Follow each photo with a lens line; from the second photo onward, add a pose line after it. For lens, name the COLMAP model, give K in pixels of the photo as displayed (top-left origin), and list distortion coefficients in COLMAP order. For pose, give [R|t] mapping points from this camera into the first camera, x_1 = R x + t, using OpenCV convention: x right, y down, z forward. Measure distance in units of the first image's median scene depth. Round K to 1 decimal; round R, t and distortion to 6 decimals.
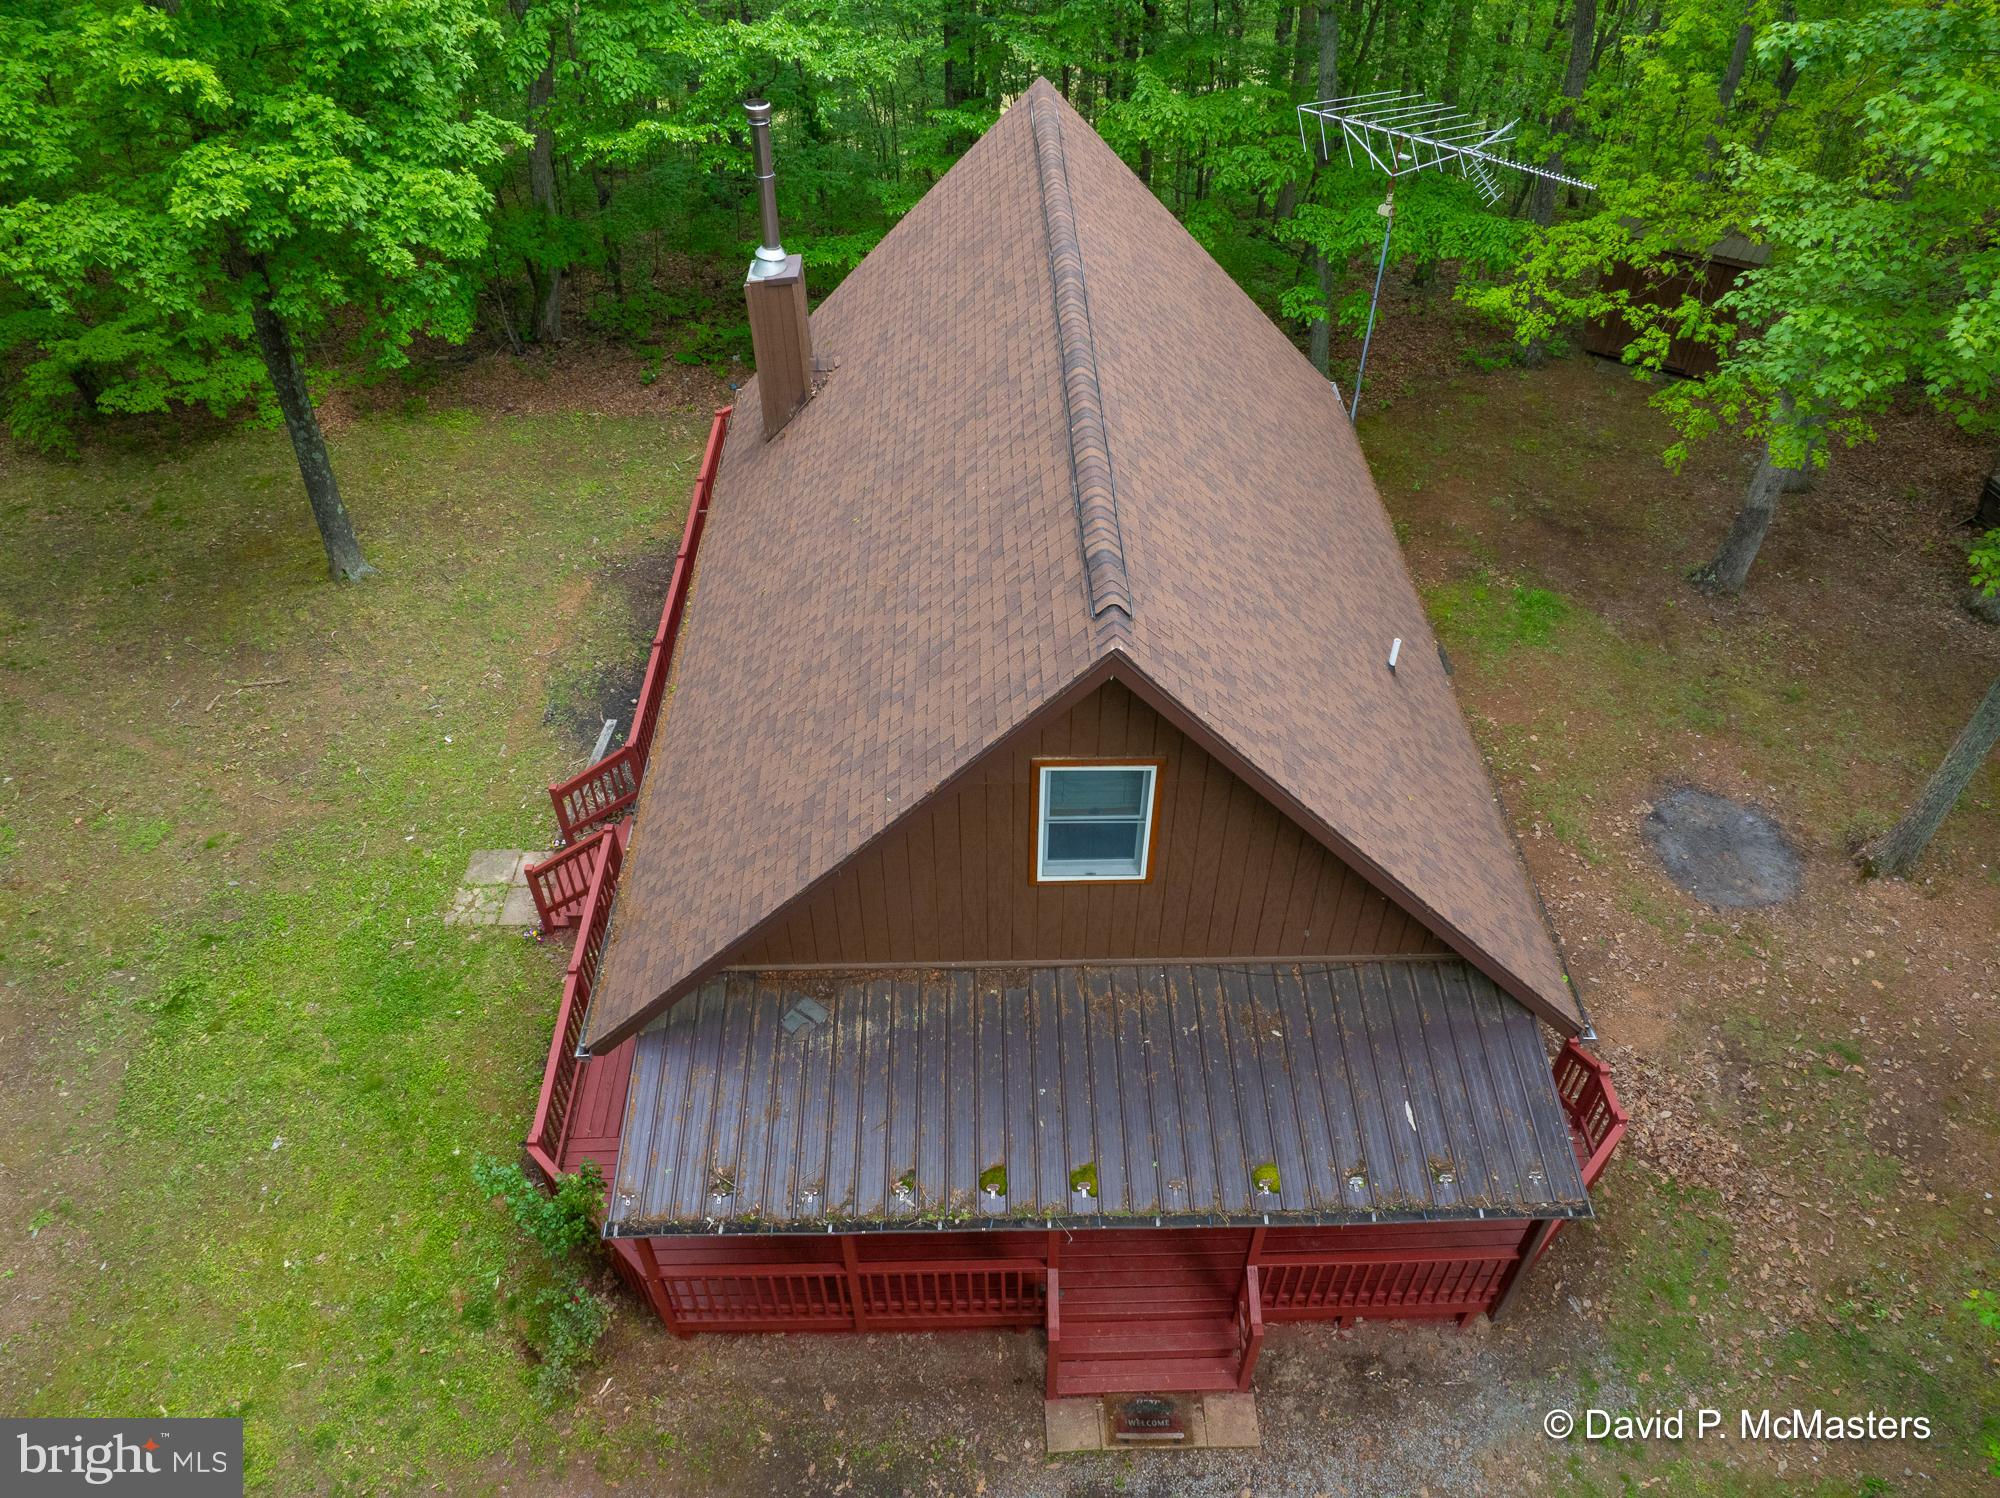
lens RADIAL K [[1404.7, 0, 998.2], [0, 1404.7, 751.4], [0, 0, 1]] dist [-0.054748, 0.025574]
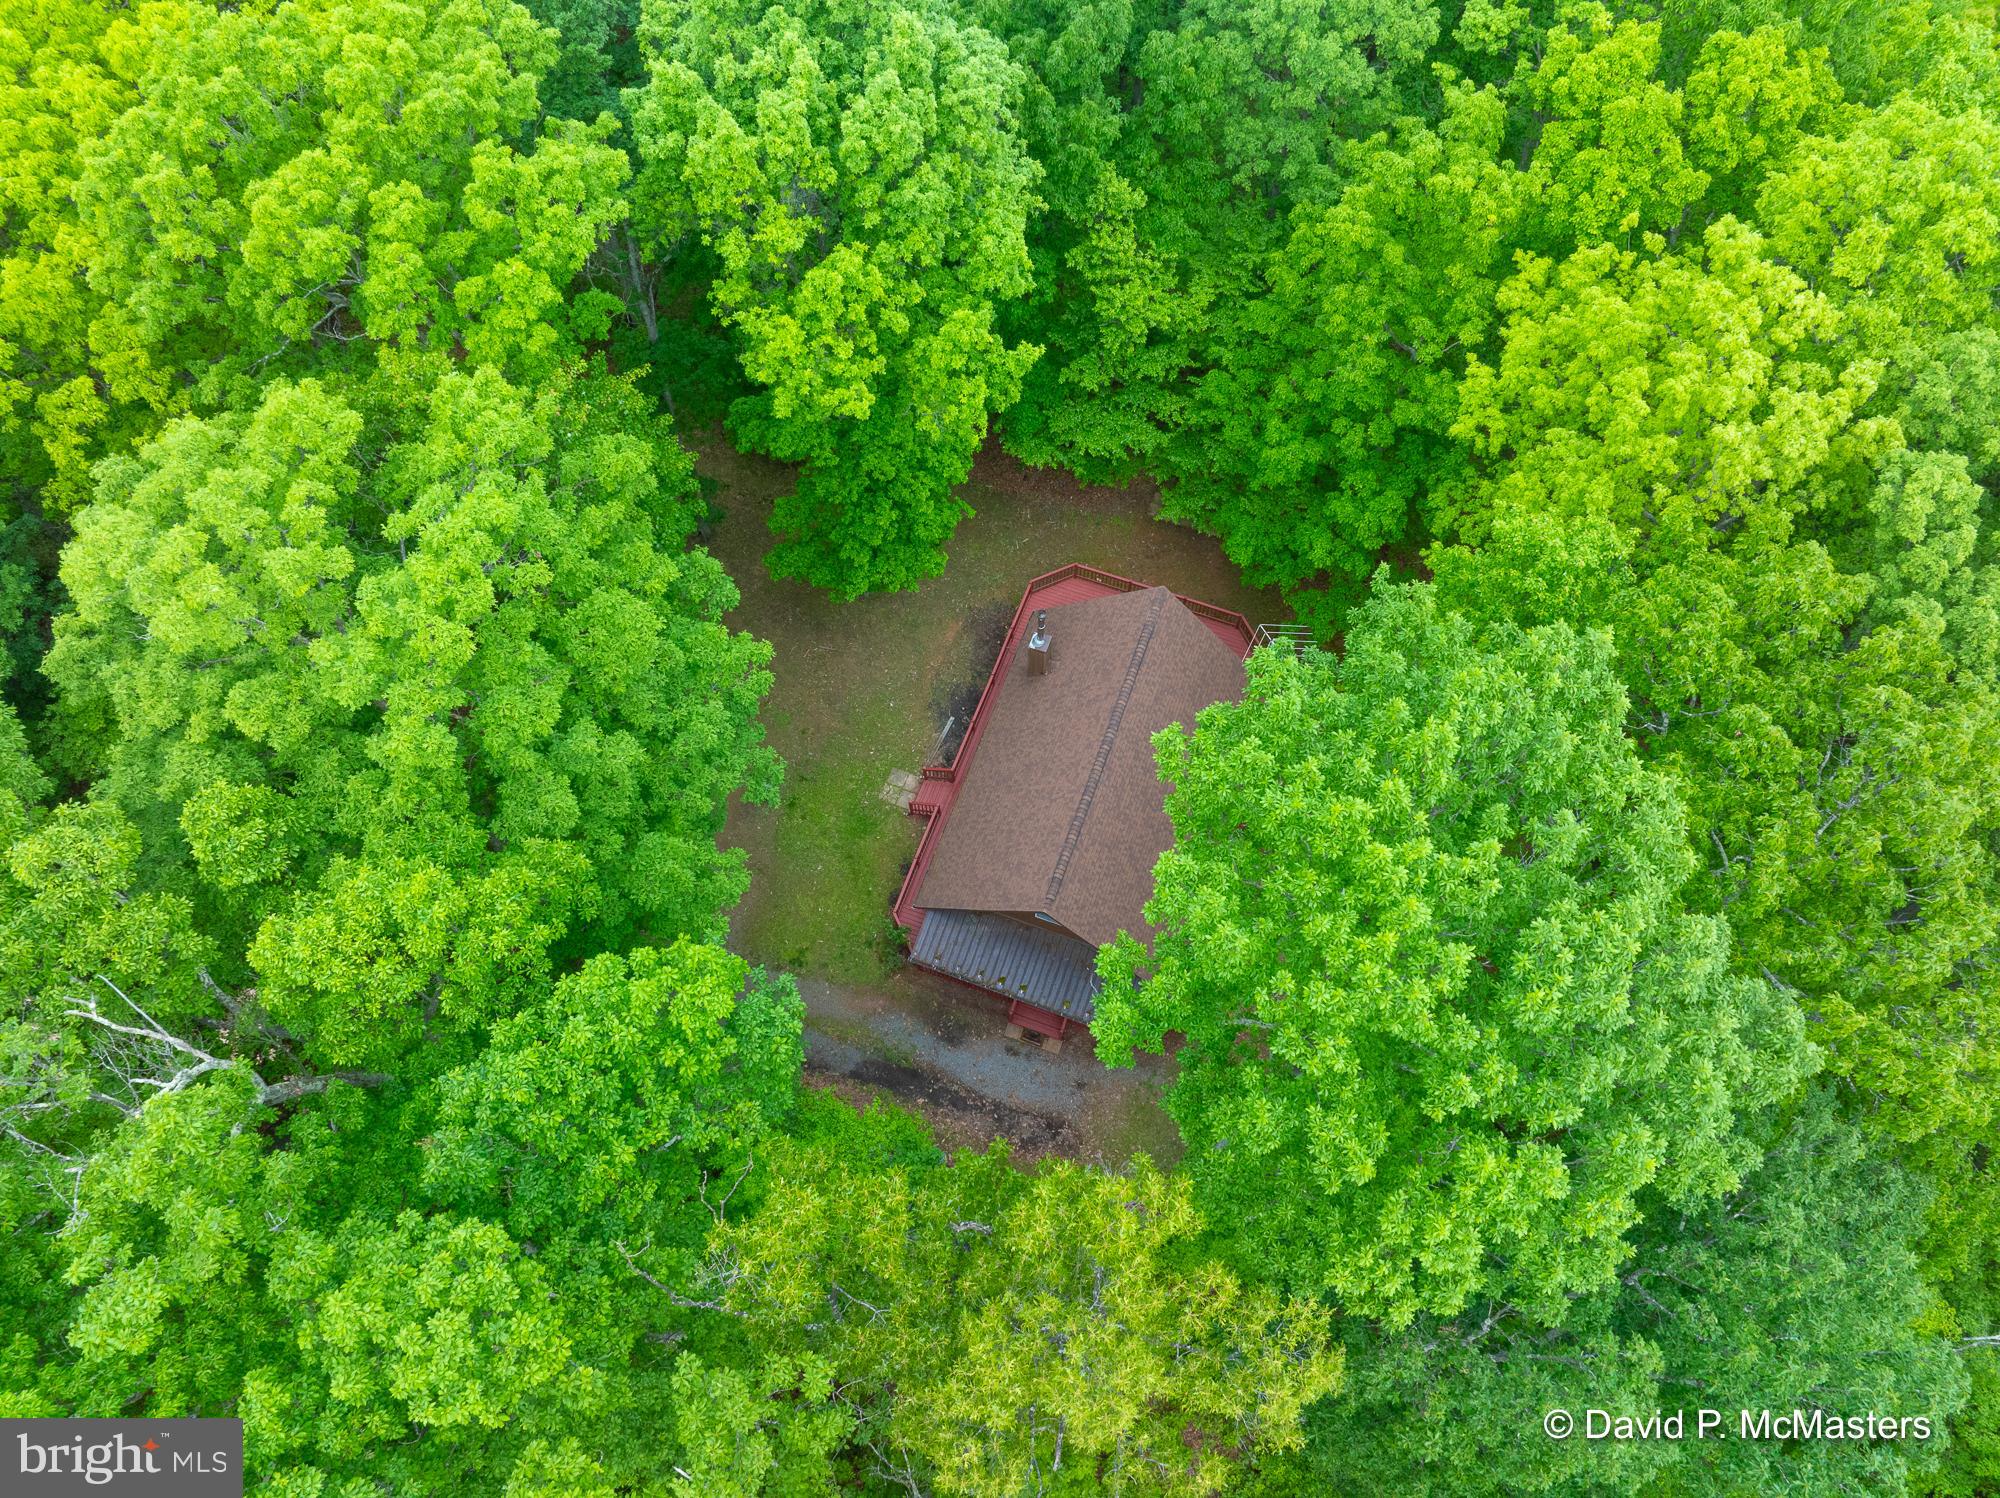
lens RADIAL K [[1388.9, 0, 1000.3], [0, 1388.9, 745.0], [0, 0, 1]] dist [-0.030926, -0.001658]
pose [[0.932170, 0.331495, -0.145498, 0.297204], [-0.246617, 0.875699, 0.415127, -1.650997], [0.265025, -0.351087, 0.898053, -1.990408]]
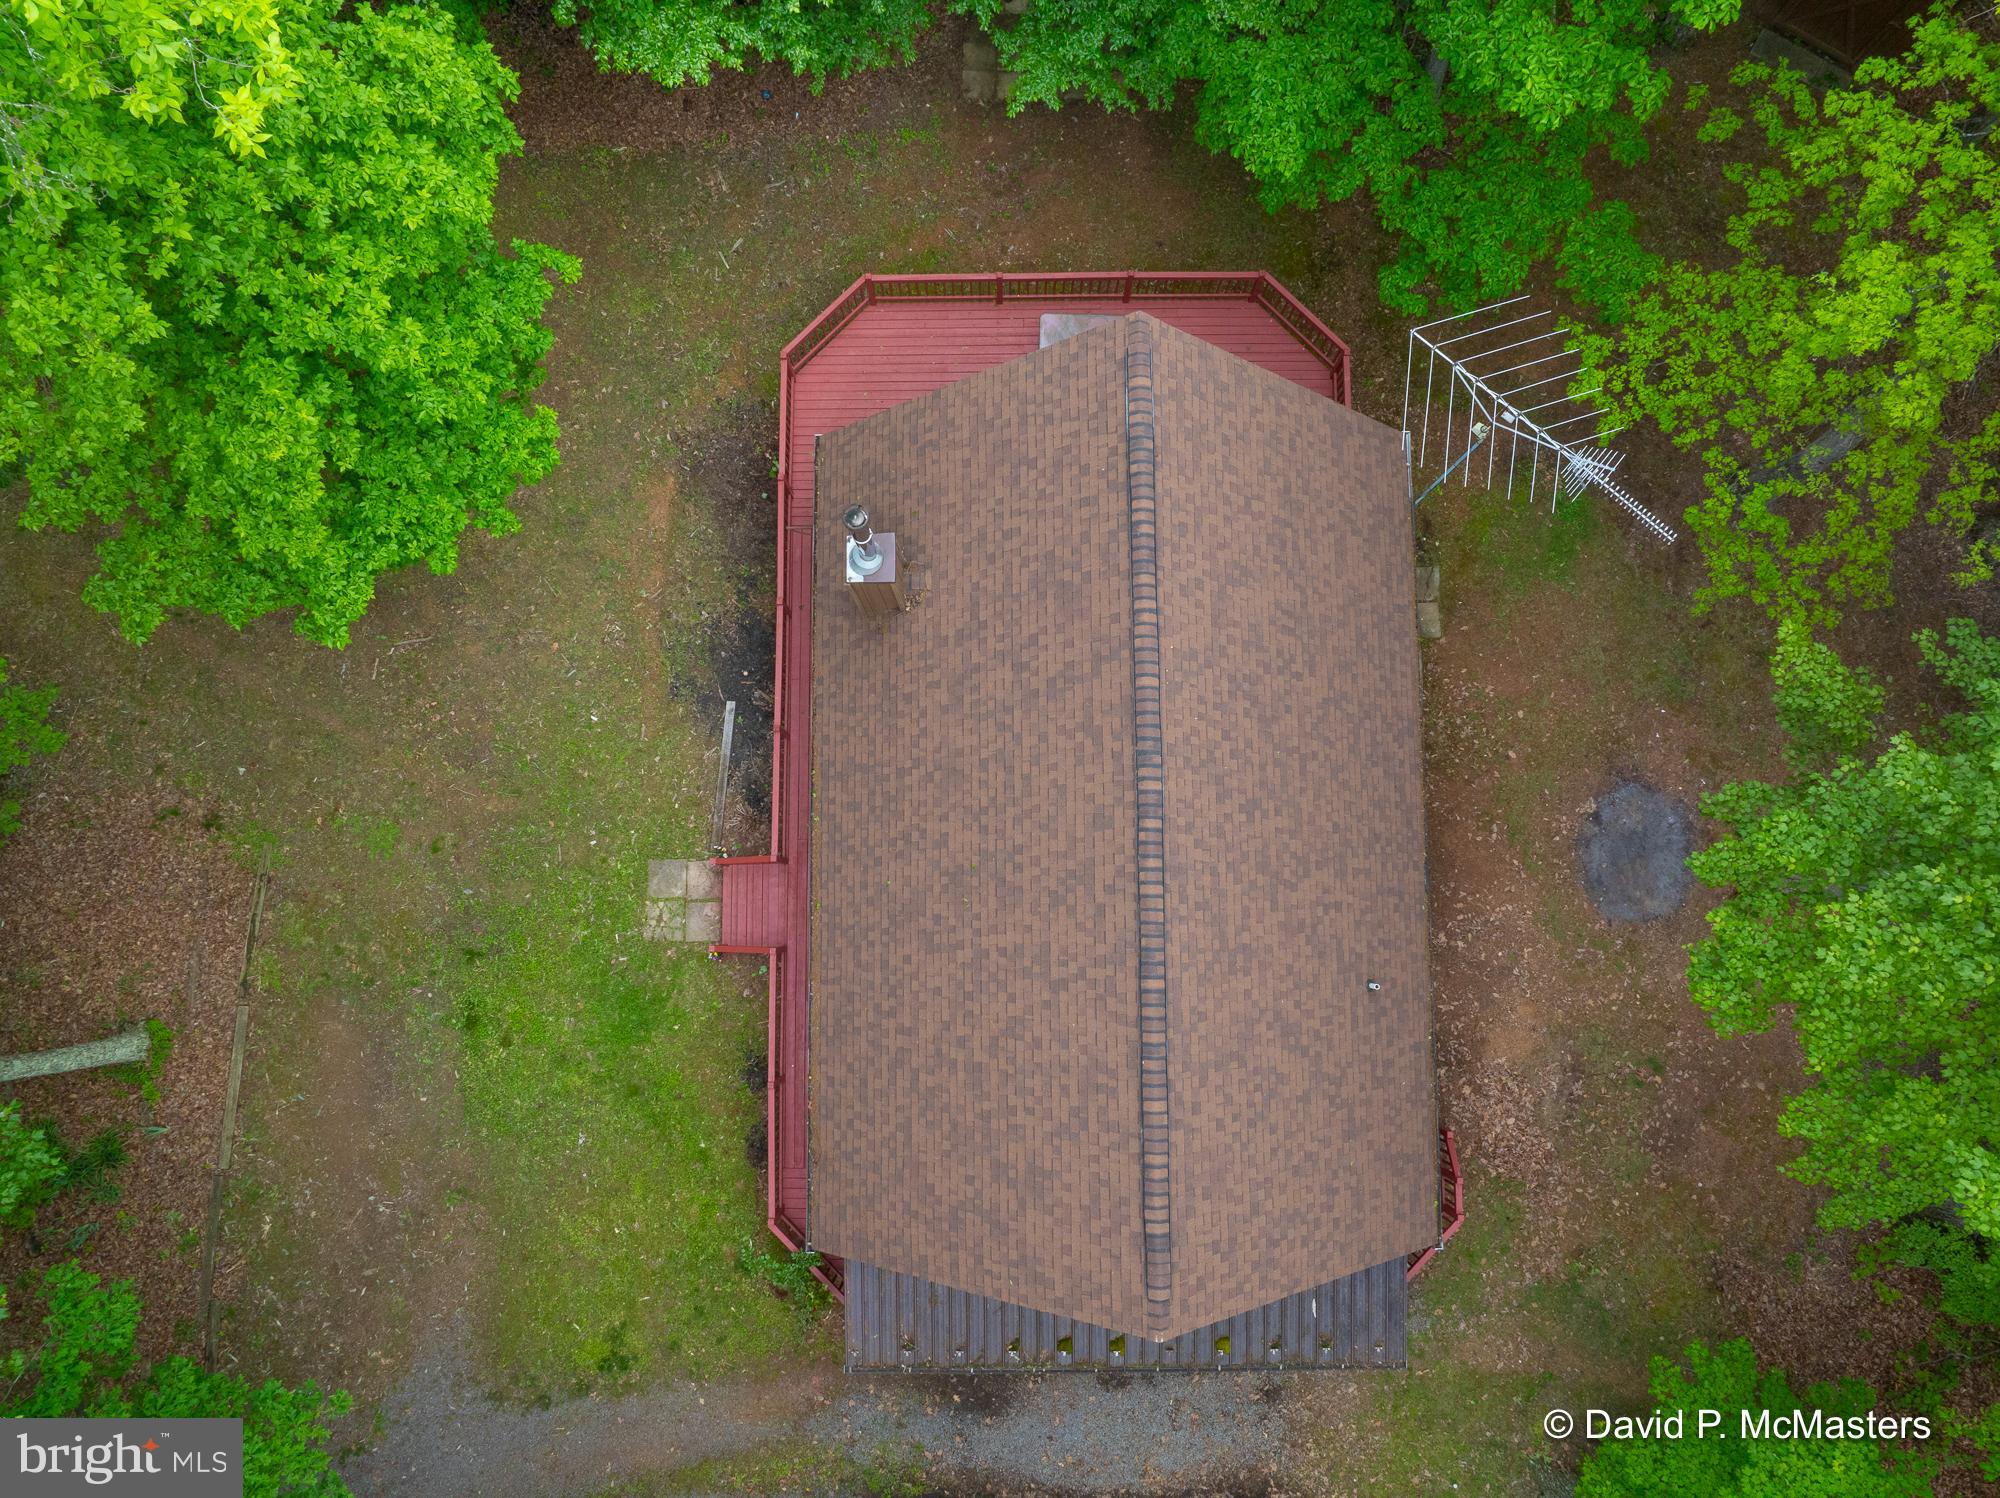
lens RADIAL K [[1398.6, 0, 999.5], [0, 1398.6, 745.9], [0, 0, 1]] dist [-0.040088, -0.006907]
pose [[0.999910, 0.012959, -0.003502, -0.075477], [-0.007629, 0.763261, 0.646046, -1.176655], [0.011045, -0.645961, 0.763291, 0.143414]]
